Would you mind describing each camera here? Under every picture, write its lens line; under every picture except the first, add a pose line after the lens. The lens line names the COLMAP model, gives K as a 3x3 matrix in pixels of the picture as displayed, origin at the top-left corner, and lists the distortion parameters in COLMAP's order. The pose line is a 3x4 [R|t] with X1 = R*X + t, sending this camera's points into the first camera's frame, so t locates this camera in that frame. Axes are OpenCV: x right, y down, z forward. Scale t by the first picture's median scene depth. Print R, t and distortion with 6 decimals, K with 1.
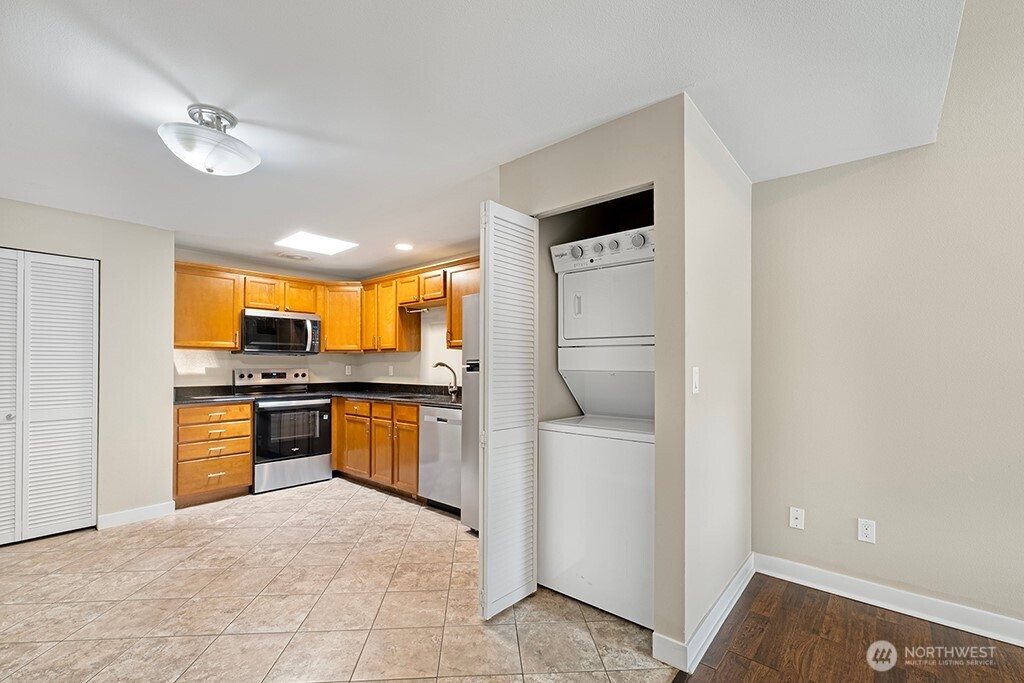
lens RADIAL K [[443.6, 0, 506.4], [0, 443.6, 360.5], [0, 0, 1]] dist [-0.002717, 0.005314]
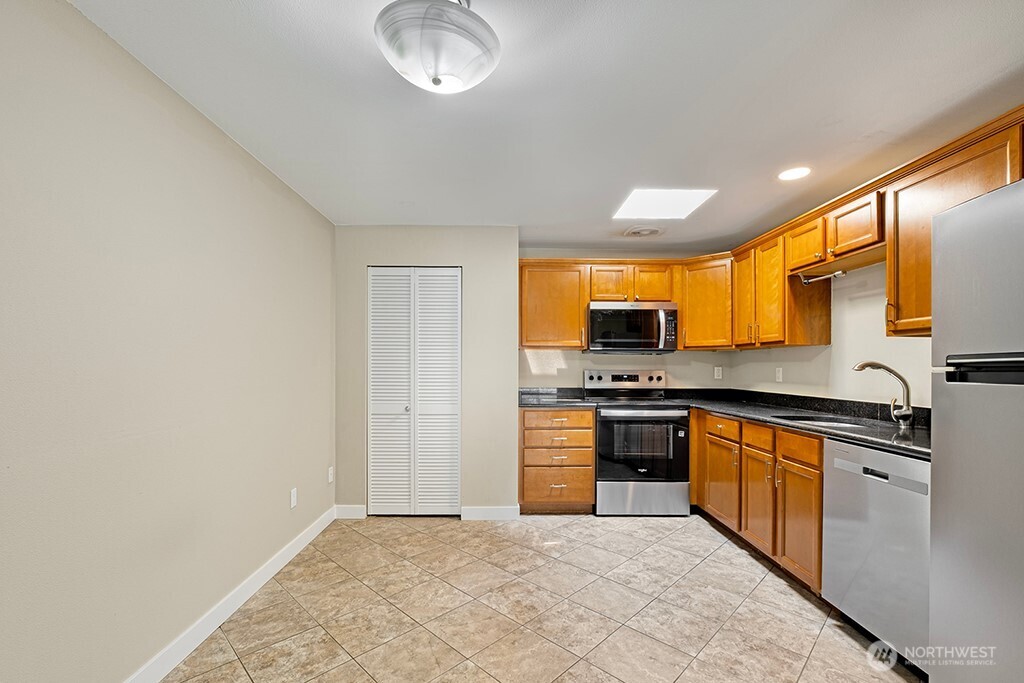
lens RADIAL K [[444.6, 0, 507.5], [0, 444.6, 364.9], [0, 0, 1]] dist [-0.014308, 0.008433]
pose [[0.668391, 0.000840, -0.743810, -0.041953], [0.003495, 0.999985, 0.004269, 0.004236], [0.743802, -0.005453, 0.668378, 0.291325]]
